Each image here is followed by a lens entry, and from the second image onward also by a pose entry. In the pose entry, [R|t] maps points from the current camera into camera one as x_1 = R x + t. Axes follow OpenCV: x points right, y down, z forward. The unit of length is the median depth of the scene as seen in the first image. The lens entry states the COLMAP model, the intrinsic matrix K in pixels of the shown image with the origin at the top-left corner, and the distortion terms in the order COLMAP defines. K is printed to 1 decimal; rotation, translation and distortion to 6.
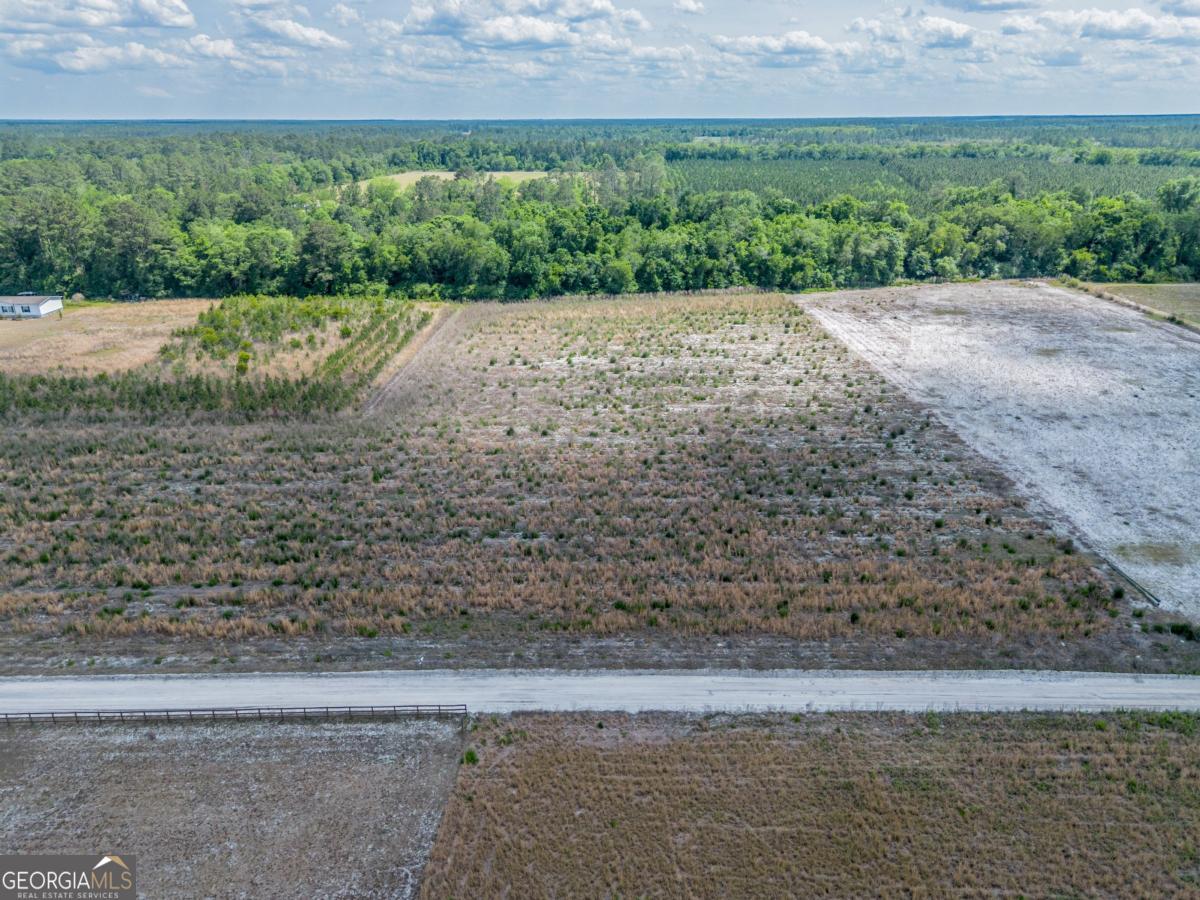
lens RADIAL K [[858.5, 0, 591.9], [0, 858.5, 451.5], [0, 0, 1]] dist [0.069201, -0.056444]
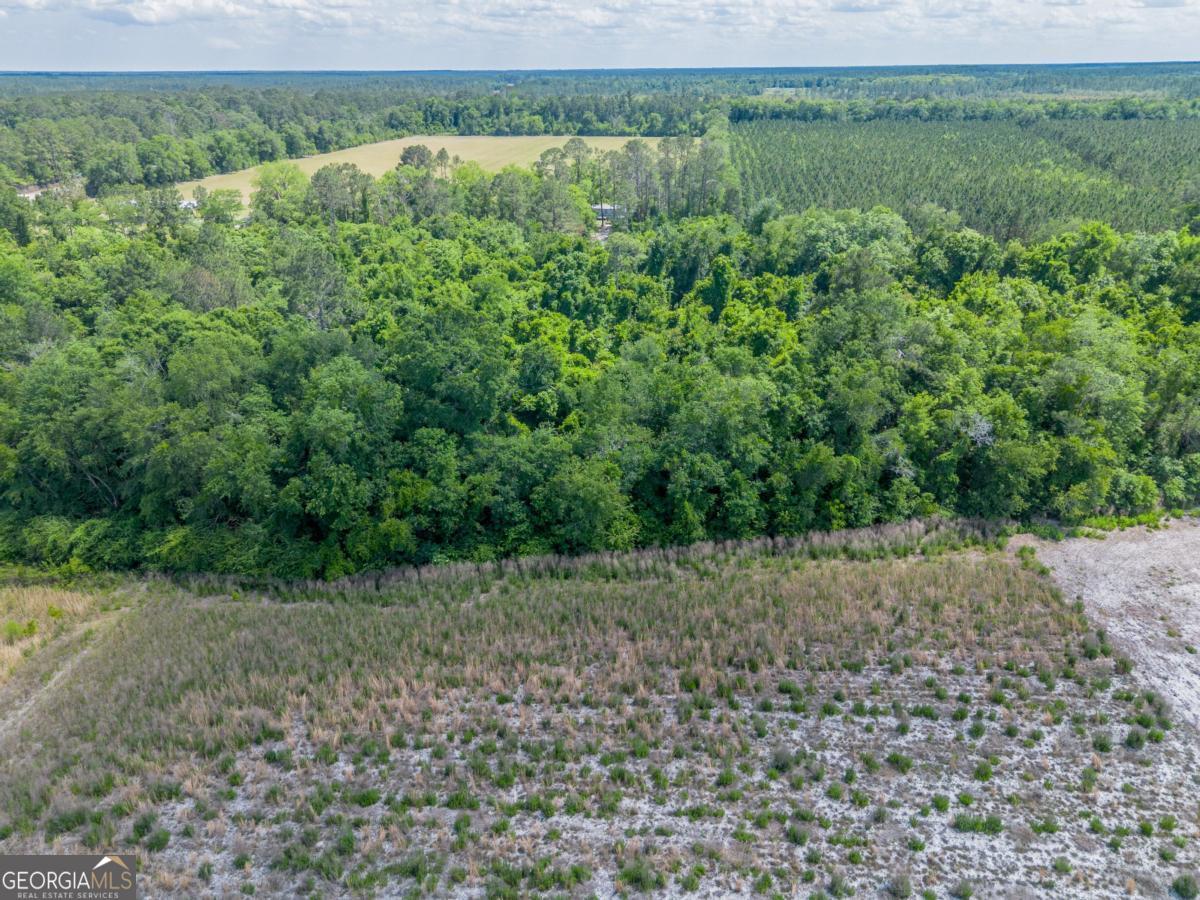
lens RADIAL K [[858.5, 0, 598.3], [0, 858.5, 444.4], [0, 0, 1]] dist [0.069201, -0.056444]
pose [[0.998089, 0.021706, -0.057853, 0.054844], [-0.019241, 0.998898, 0.042818, -0.234210], [0.058719, -0.041623, 0.997406, 0.608530]]
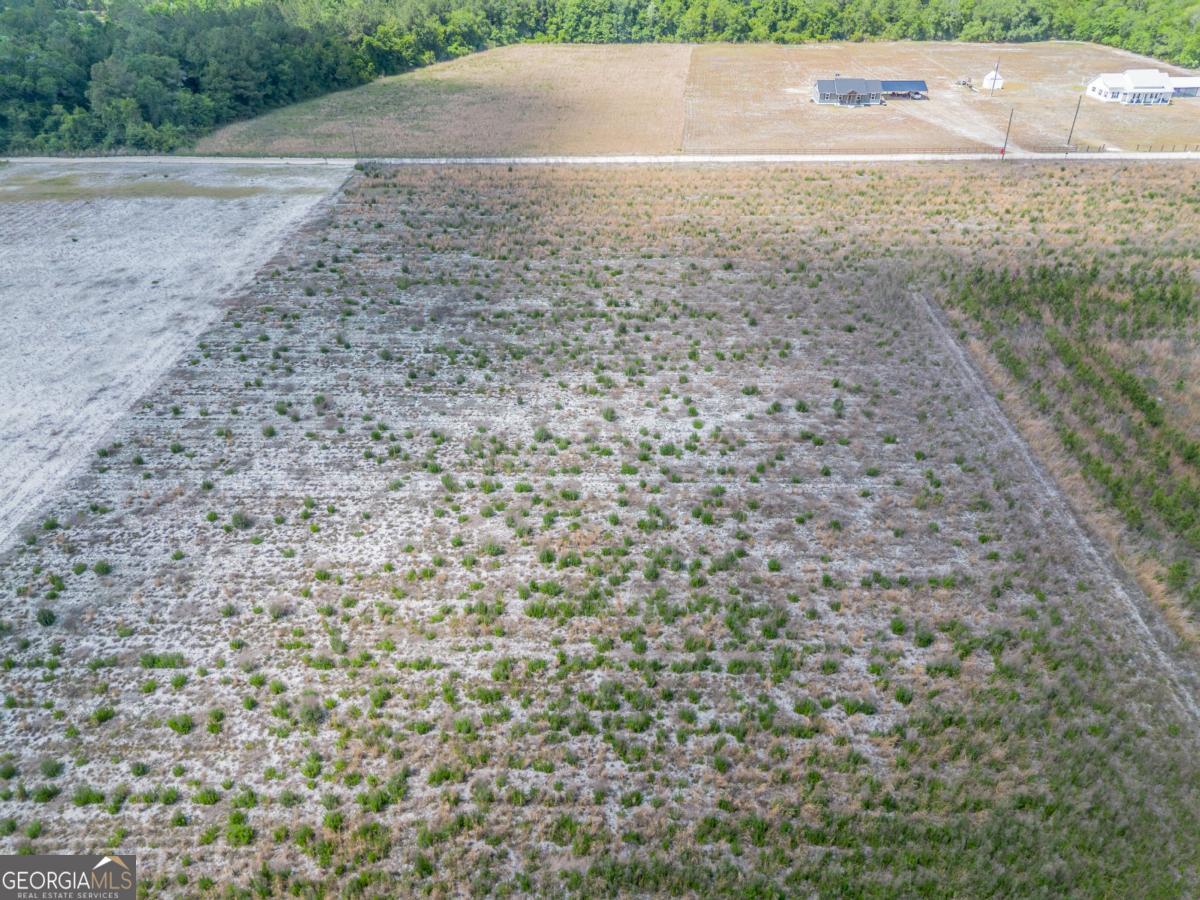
lens RADIAL K [[858.5, 0, 605.6], [0, 858.5, 442.3], [0, 0, 1]] dist [0.069201, -0.056444]
pose [[-0.999879, -0.005109, 0.014673, 0.014003], [0.008639, 0.602082, 0.798387, -0.361878], [-0.012913, 0.798418, -0.601965, 0.938974]]
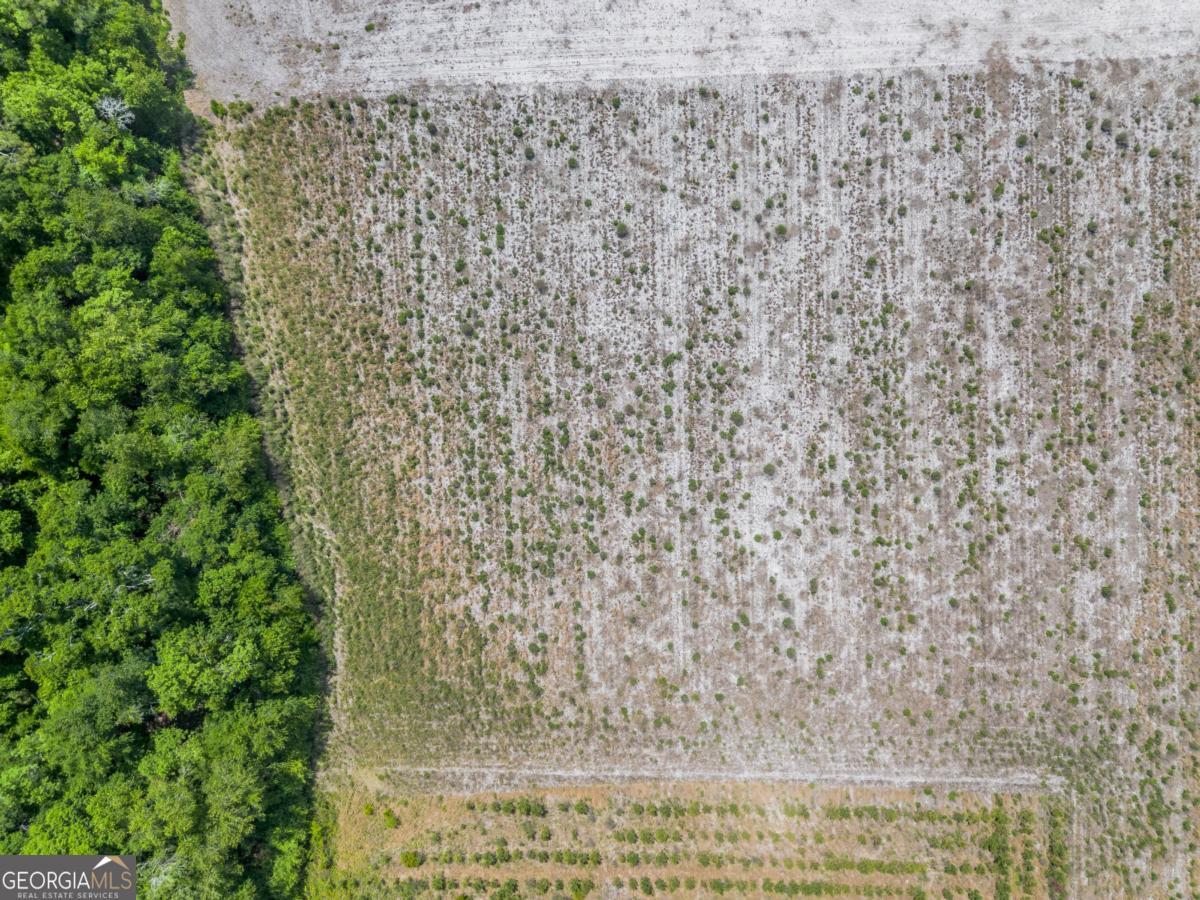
lens RADIAL K [[858.5, 0, 605.3], [0, 858.5, 452.1], [0, 0, 1]] dist [0.069201, -0.056444]
pose [[-0.021244, -0.998857, -0.042822, 0.048391], [0.362719, -0.047614, 0.930681, -0.535746], [-0.931656, 0.004239, 0.363316, 0.623388]]
